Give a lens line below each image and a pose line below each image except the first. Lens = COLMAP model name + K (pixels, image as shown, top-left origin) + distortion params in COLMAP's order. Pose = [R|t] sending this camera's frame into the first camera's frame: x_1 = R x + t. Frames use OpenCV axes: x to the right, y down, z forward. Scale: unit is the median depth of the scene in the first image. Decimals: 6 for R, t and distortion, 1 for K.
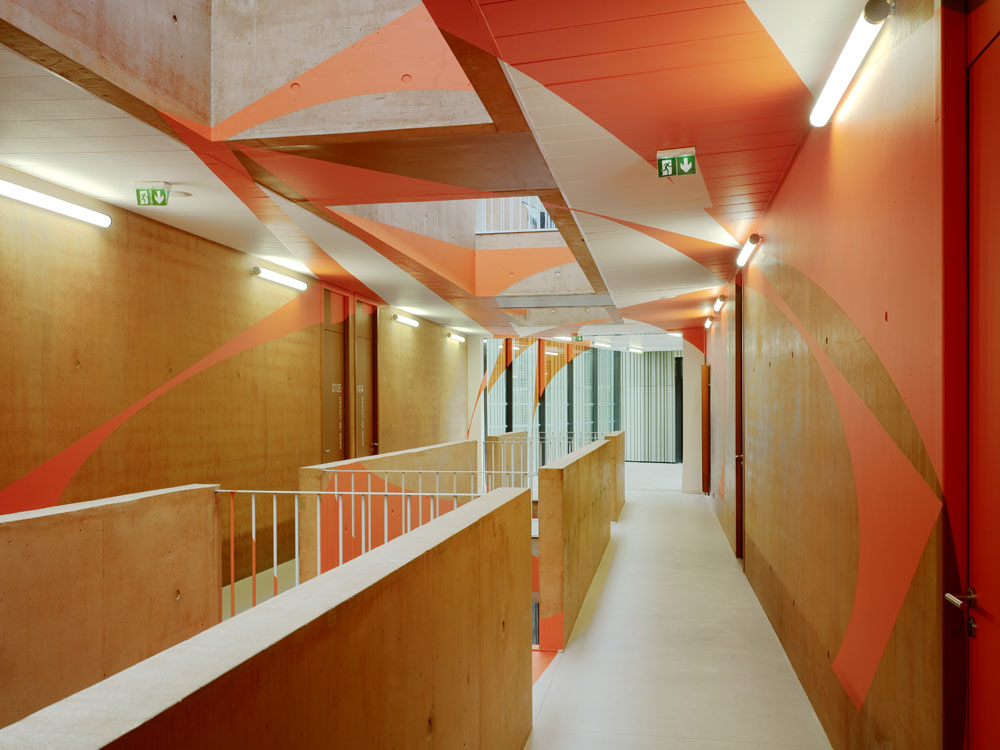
lens RADIAL K [[944.8, 0, 468.6], [0, 944.8, 422.4], [0, 0, 1]] dist [-0.007572, 0.004182]
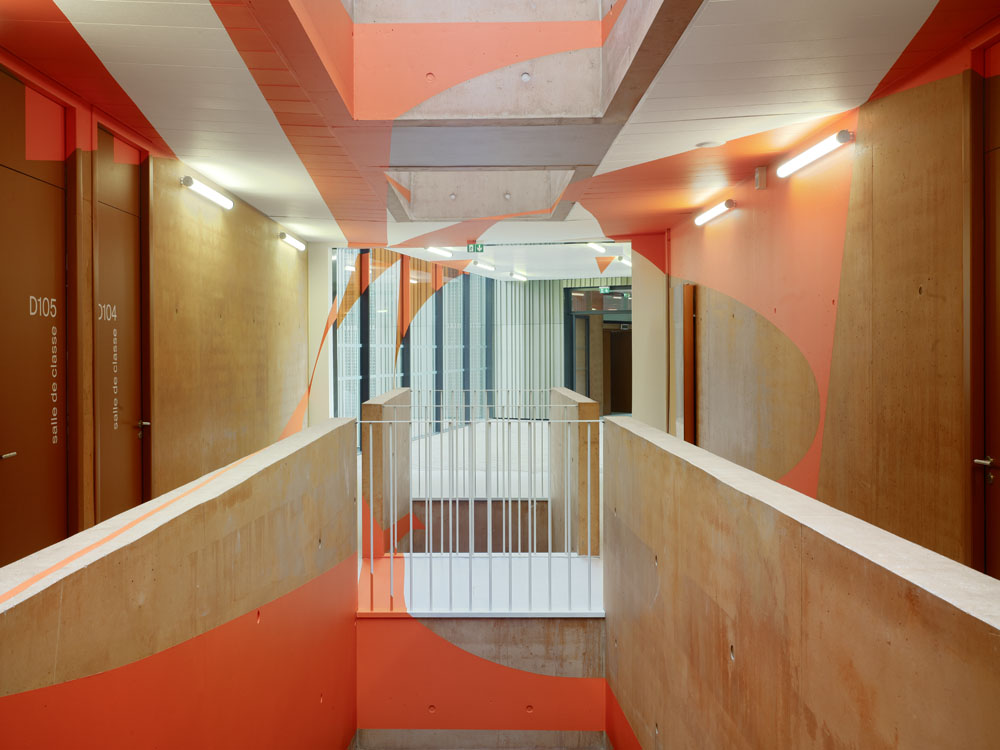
lens RADIAL K [[953.8, 0, 455.8], [0, 953.8, 353.1], [0, 0, 1]] dist [-0.011638, 0.000562]
pose [[0.984654, -0.000249, 0.174517, -0.020058], [0.002533, 0.999914, -0.012868, -0.006344], [-0.174499, 0.013113, 0.984570, 0.393923]]
